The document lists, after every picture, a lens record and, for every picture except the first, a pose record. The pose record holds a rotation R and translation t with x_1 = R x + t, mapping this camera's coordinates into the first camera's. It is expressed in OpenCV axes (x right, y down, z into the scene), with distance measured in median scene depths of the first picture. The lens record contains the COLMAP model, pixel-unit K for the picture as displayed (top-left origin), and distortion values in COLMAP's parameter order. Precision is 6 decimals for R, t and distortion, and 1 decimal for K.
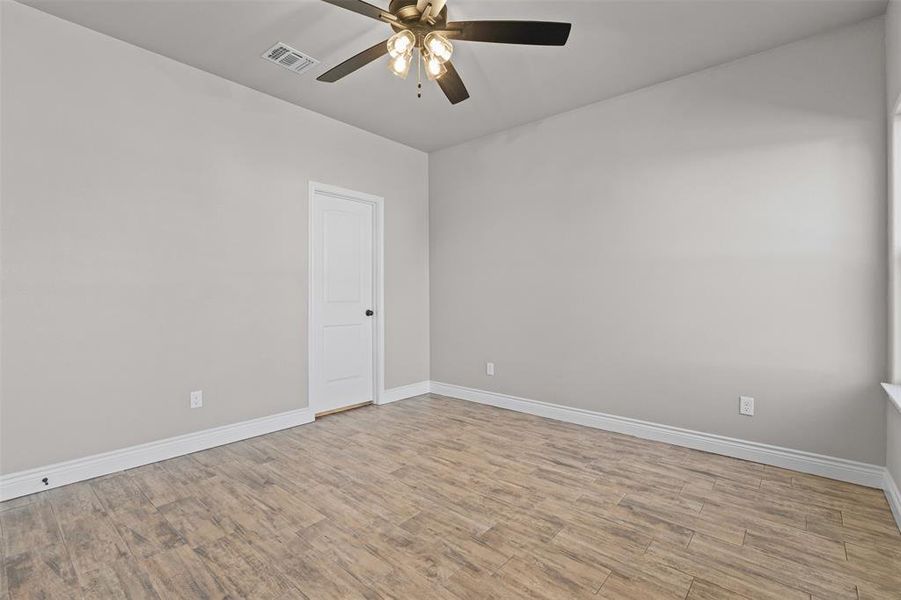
lens RADIAL K [[413.1, 0, 445.7], [0, 413.1, 291.9], [0, 0, 1]] dist [-0.003907, 0.002721]
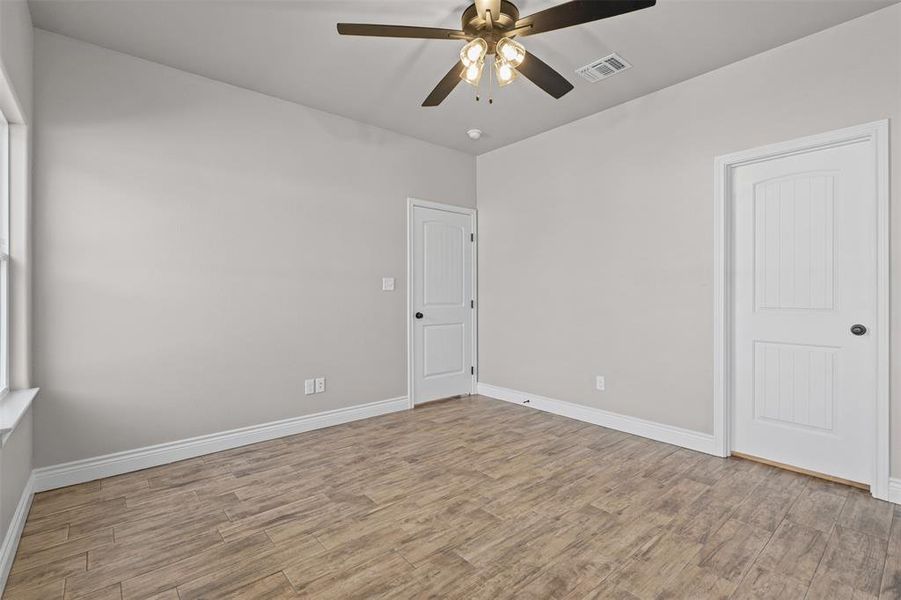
lens RADIAL K [[413.1, 0, 451.5], [0, 413.1, 292.8], [0, 0, 1]] dist [-0.003907, 0.002721]
pose [[-0.147303, -0.008183, -0.989058, 0.790650], [0.004729, 0.999949, -0.008978, 0.001690], [0.989080, -0.006000, -0.147256, 0.872800]]
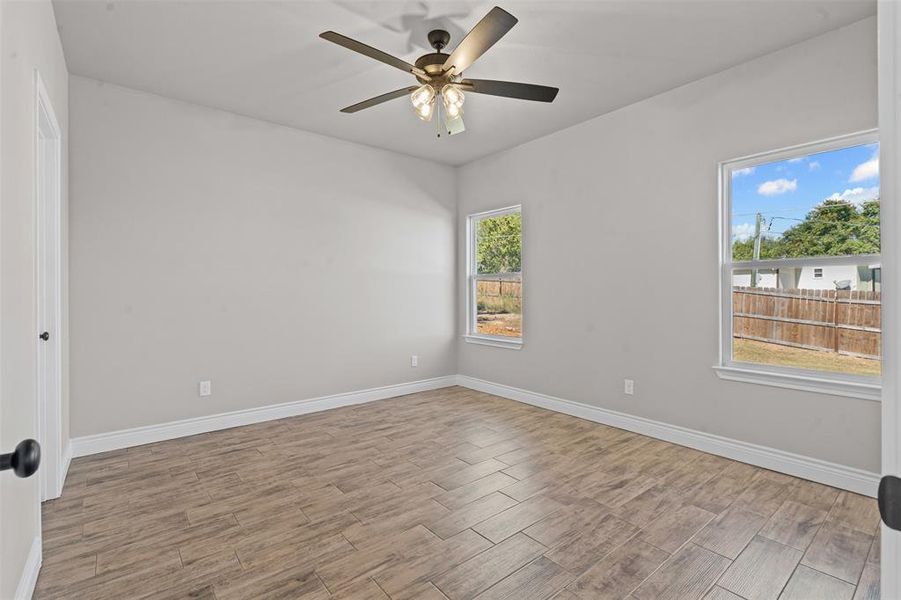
lens RADIAL K [[413.1, 0, 449.8], [0, 413.1, 288.5], [0, 0, 1]] dist [-0.003907, 0.002721]
pose [[0.172043, 0.008672, 0.985051, -1.043258], [0.000070, 0.999961, -0.008816, -0.010165], [-0.985089, 0.001586, 0.172036, 0.629876]]
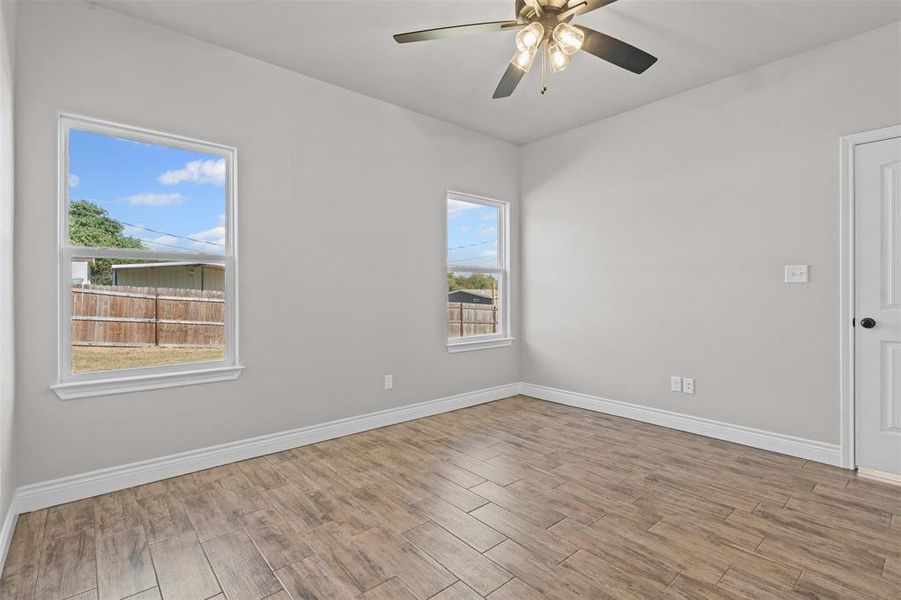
lens RADIAL K [[429.4, 0, 447.9], [0, 429.4, 286.9], [0, 0, 1]] dist [-0.004994, 0.002526]
pose [[-0.989046, 0.000234, 0.147609, 0.016266], [-0.001153, 0.999956, -0.009309, -0.000029], [-0.147605, -0.009377, -0.989002, 1.691387]]
